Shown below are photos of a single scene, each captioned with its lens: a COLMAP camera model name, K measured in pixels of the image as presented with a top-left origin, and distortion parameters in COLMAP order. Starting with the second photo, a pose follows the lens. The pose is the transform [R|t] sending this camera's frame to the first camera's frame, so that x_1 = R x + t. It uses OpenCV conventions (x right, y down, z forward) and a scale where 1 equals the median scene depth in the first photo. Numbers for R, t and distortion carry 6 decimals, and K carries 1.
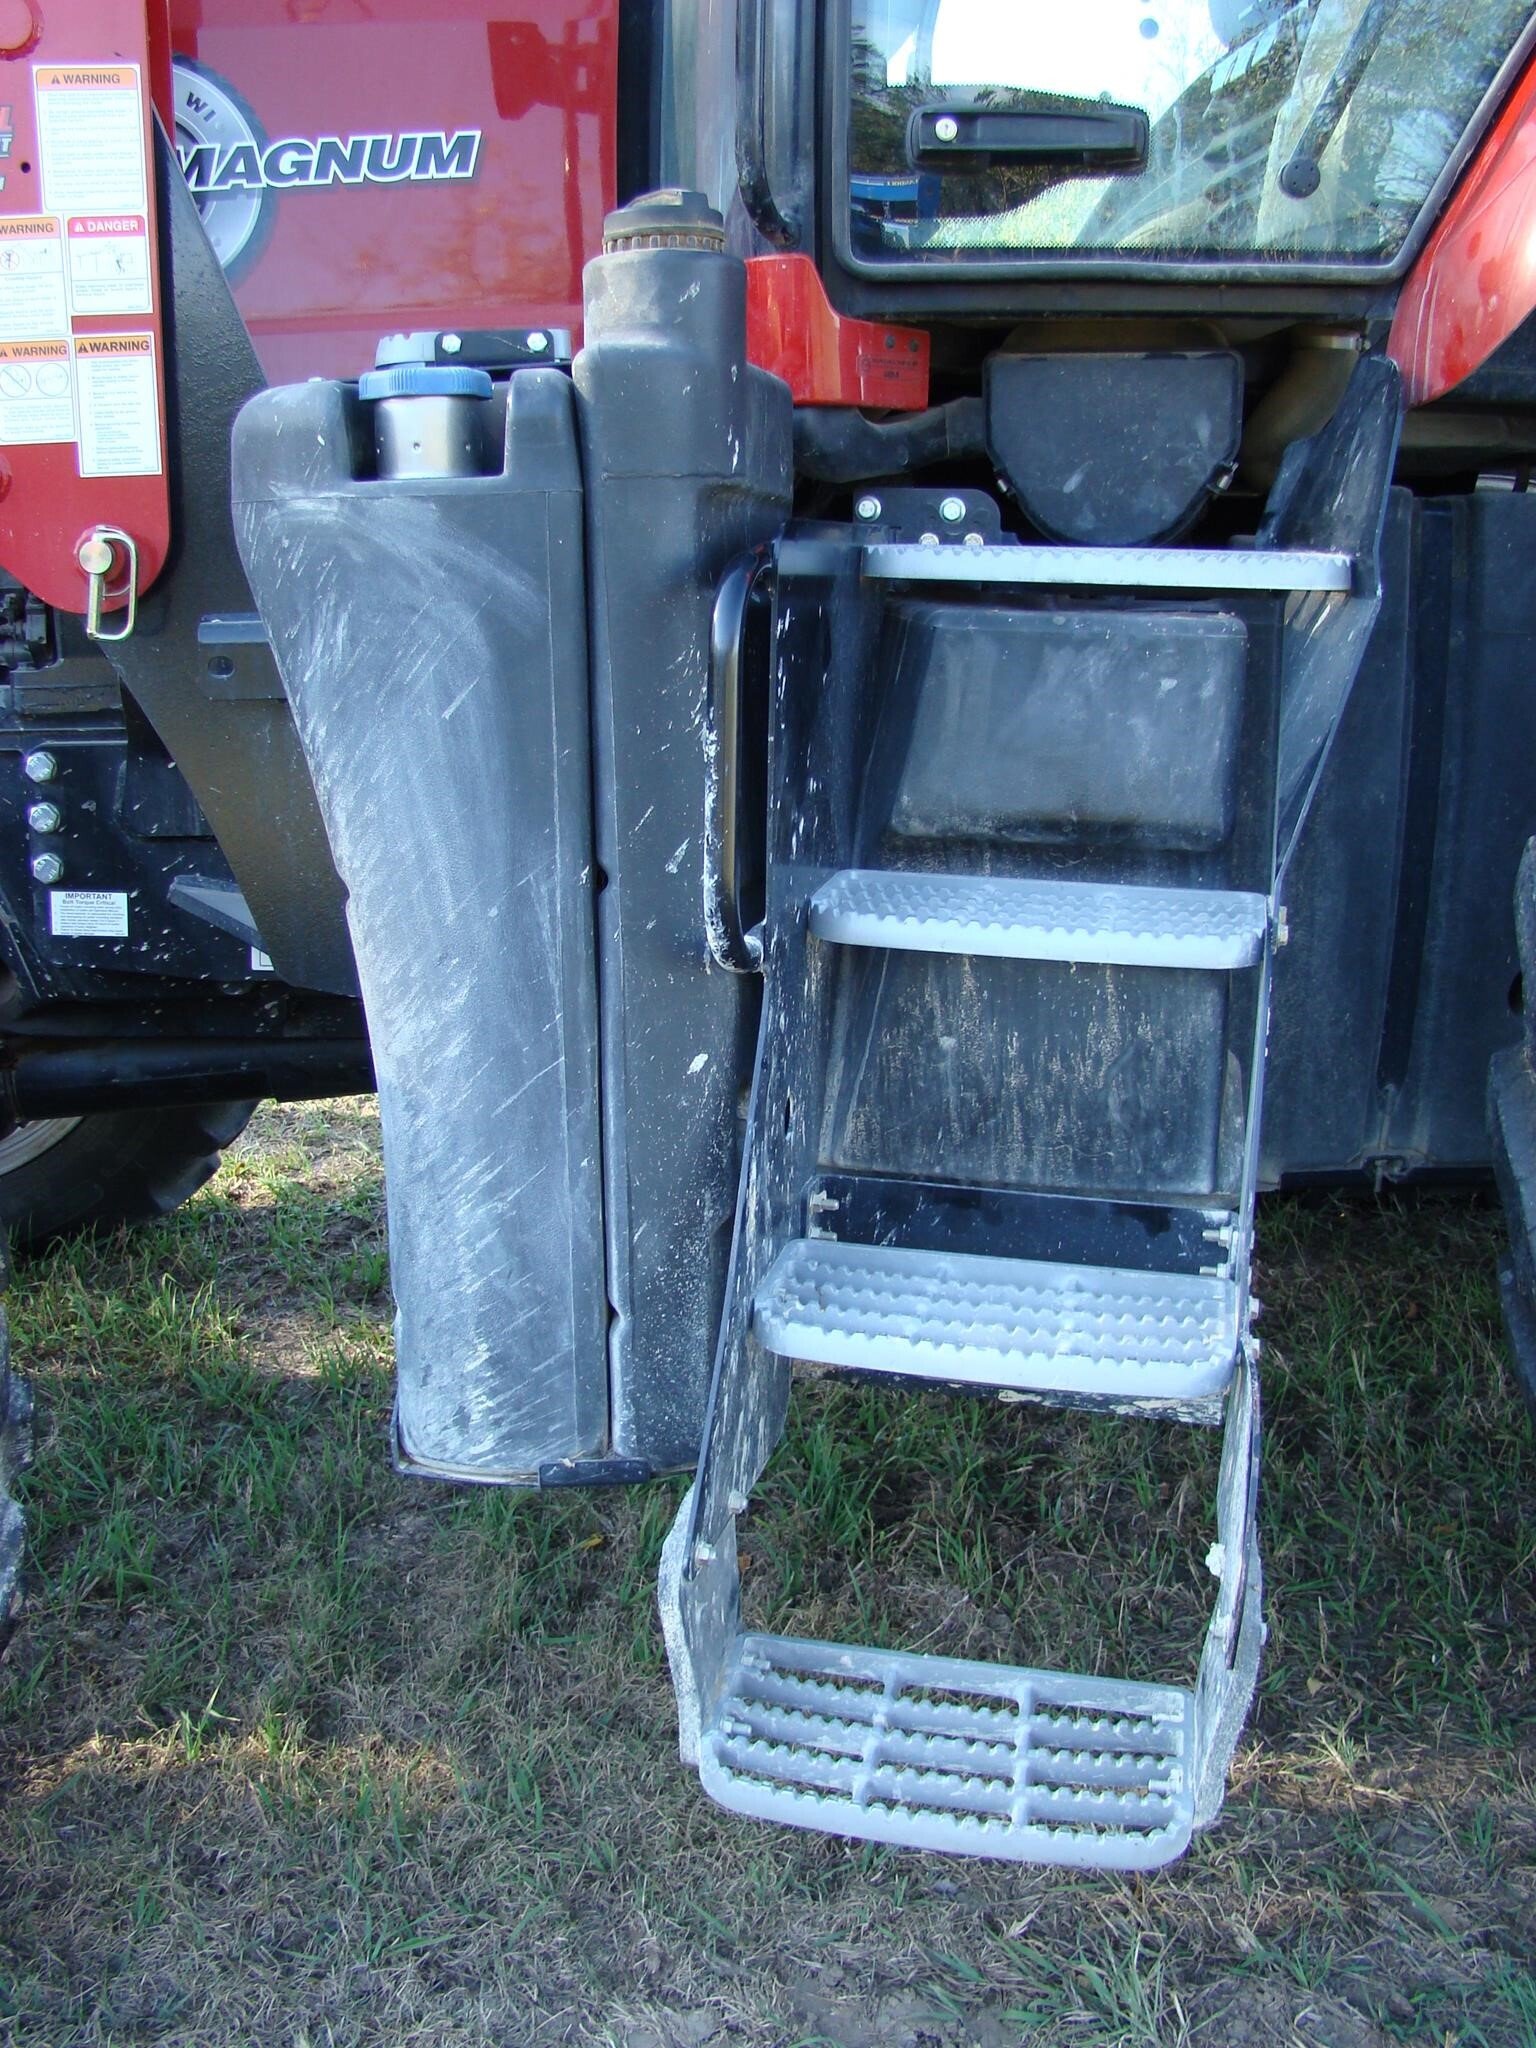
lens RADIAL K [[1930.5, 0, 768.0], [0, 1930.5, 1024.0], [0, 0, 1]] dist [-0.176384, 0.120594]
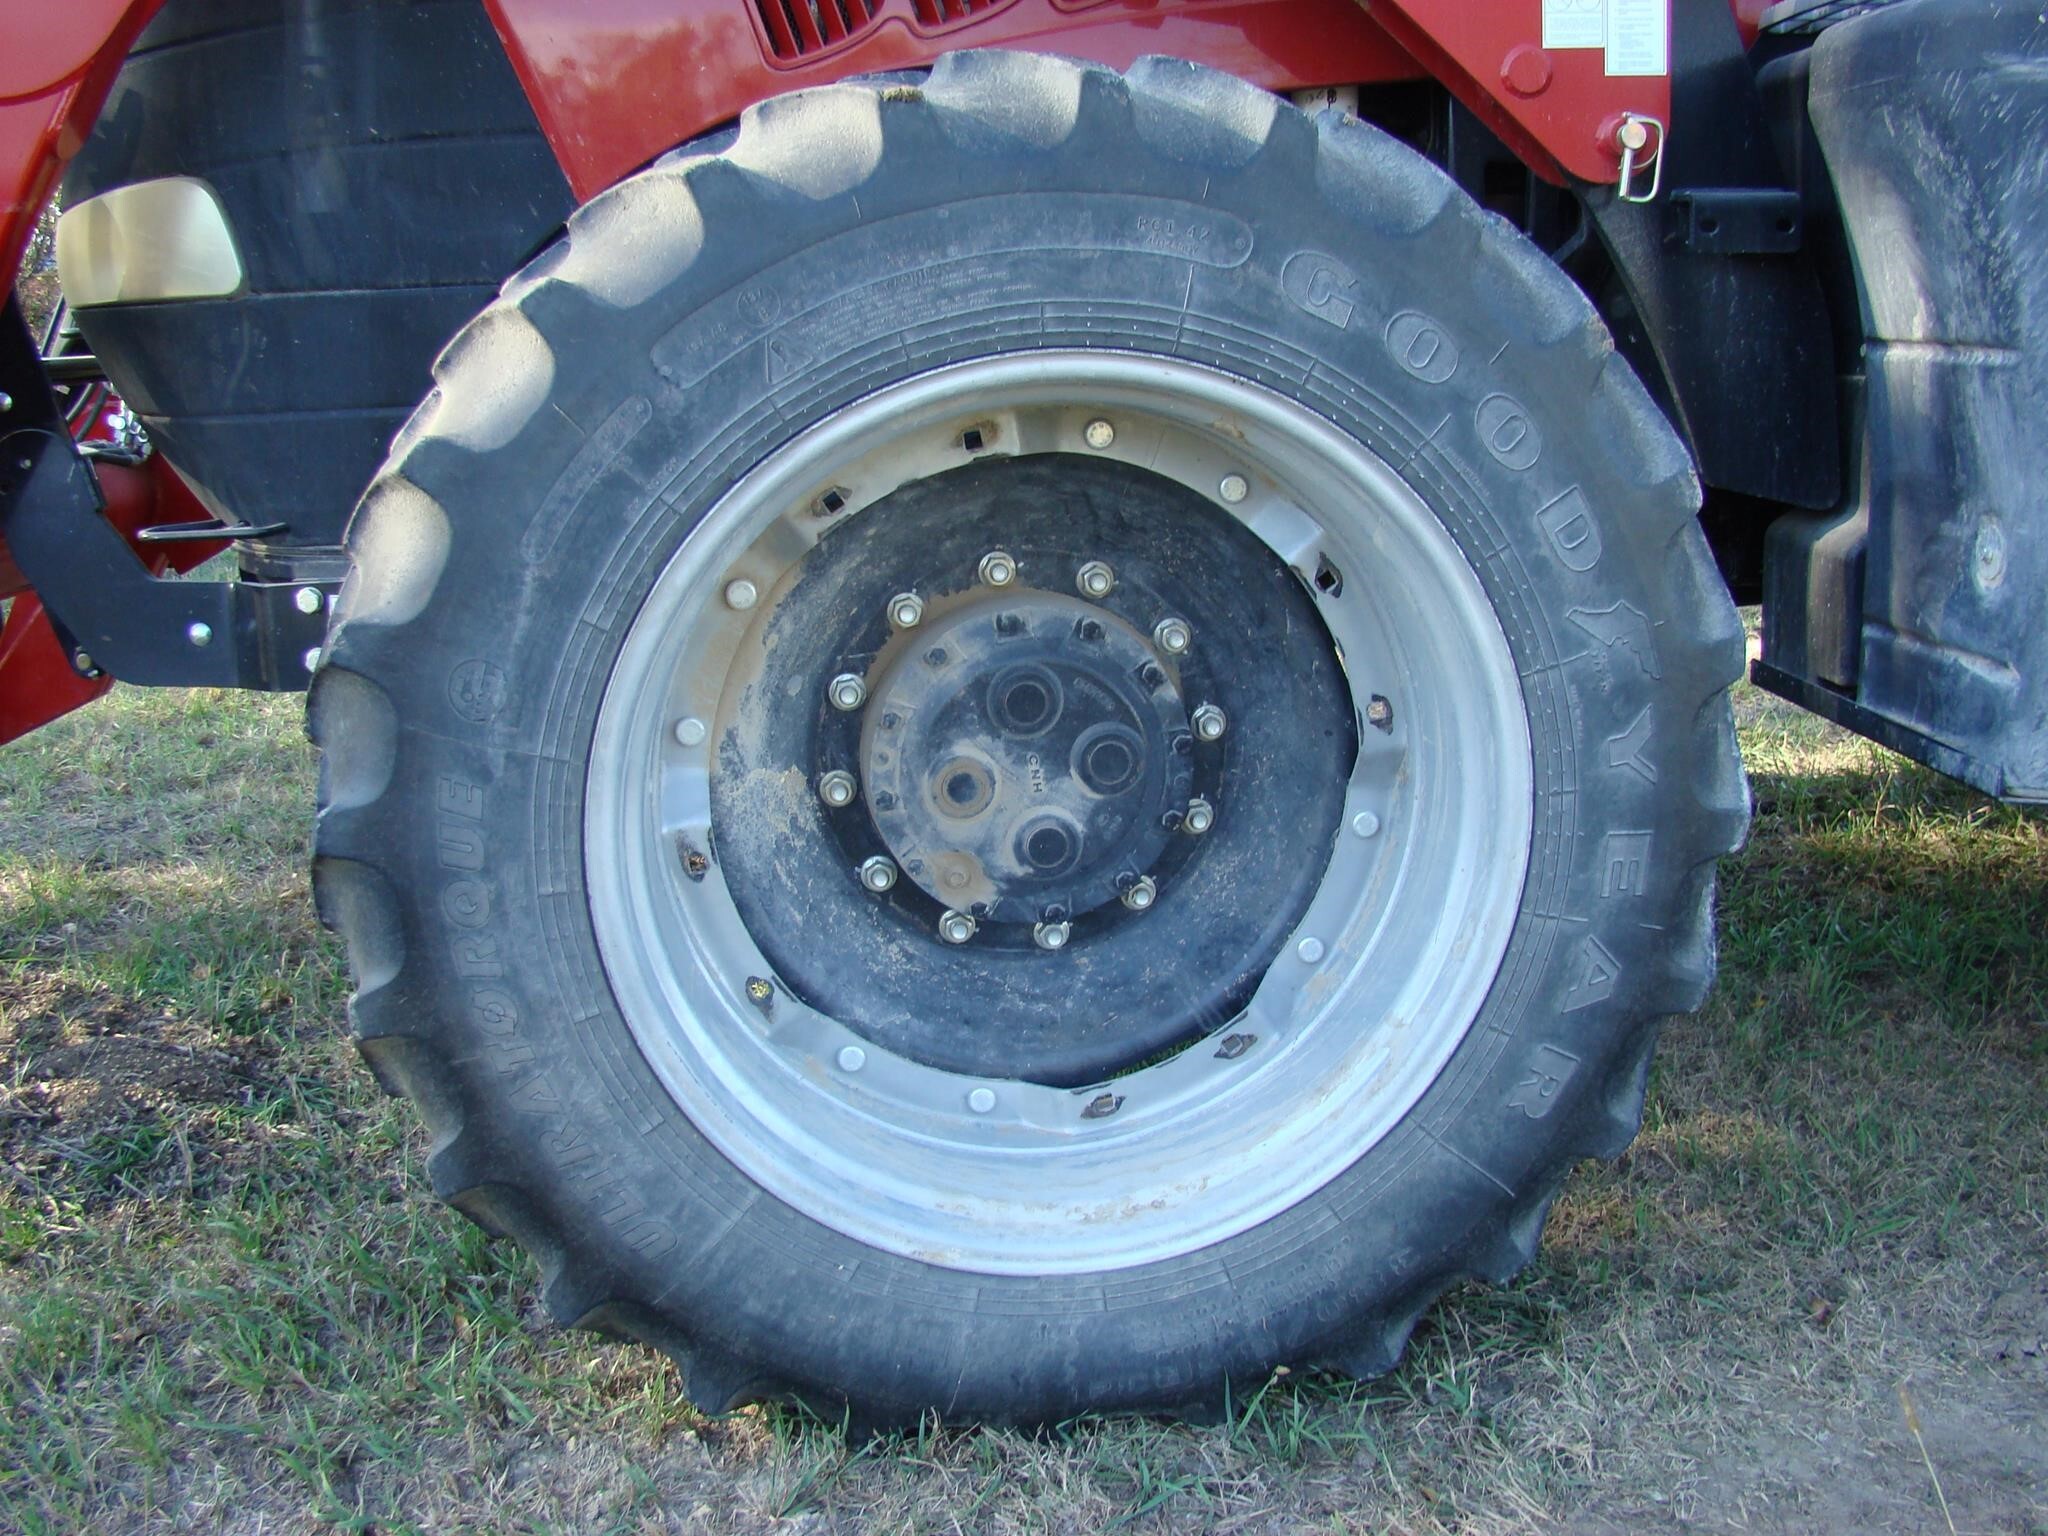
lens RADIAL K [[1924.4, 0, 1021.7], [0, 1924.4, 761.6], [0, 0, 1]] dist [-0.176063, 0.129371]
pose [[0.997776, -0.011827, -0.065602, -0.798689], [0.011482, 0.999918, -0.005644, 0.207730], [0.065663, 0.004878, 0.997830, -0.340007]]
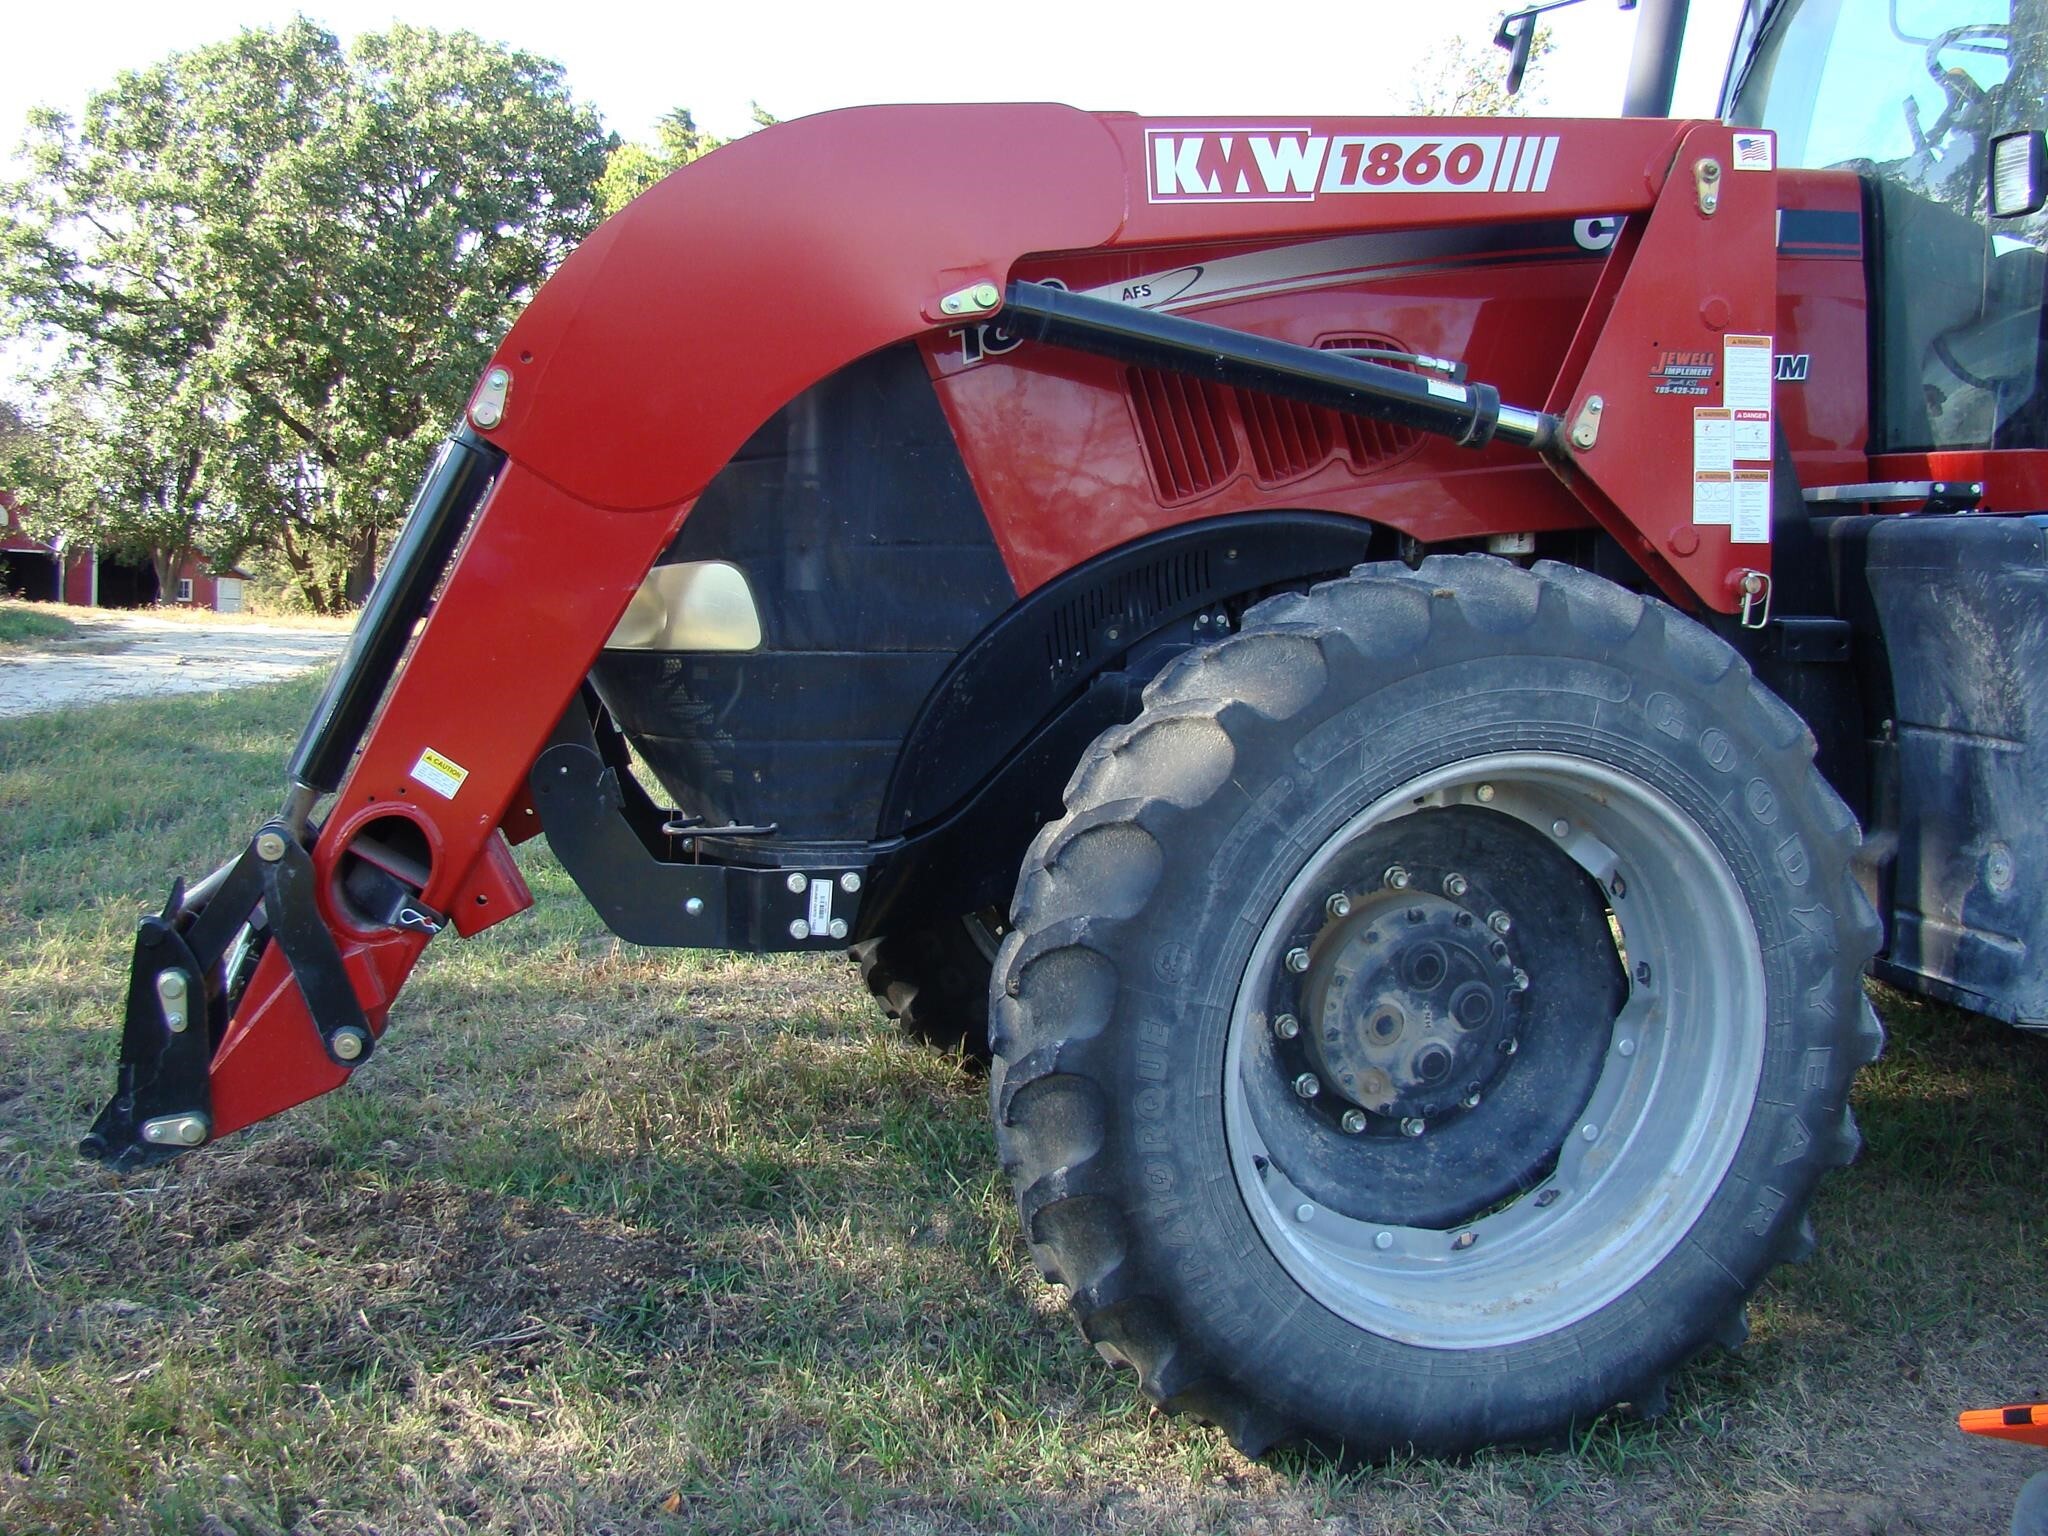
lens RADIAL K [[1930.5, 0, 1007.8], [0, 1930.5, 770.7], [0, 0, 1]] dist [-0.176384, 0.120594]
pose [[0.997332, -0.000165, 0.073006, -1.447302], [0.009242, 0.992238, -0.124011, 0.198372], [-0.072419, 0.124355, 0.989592, -0.956032]]
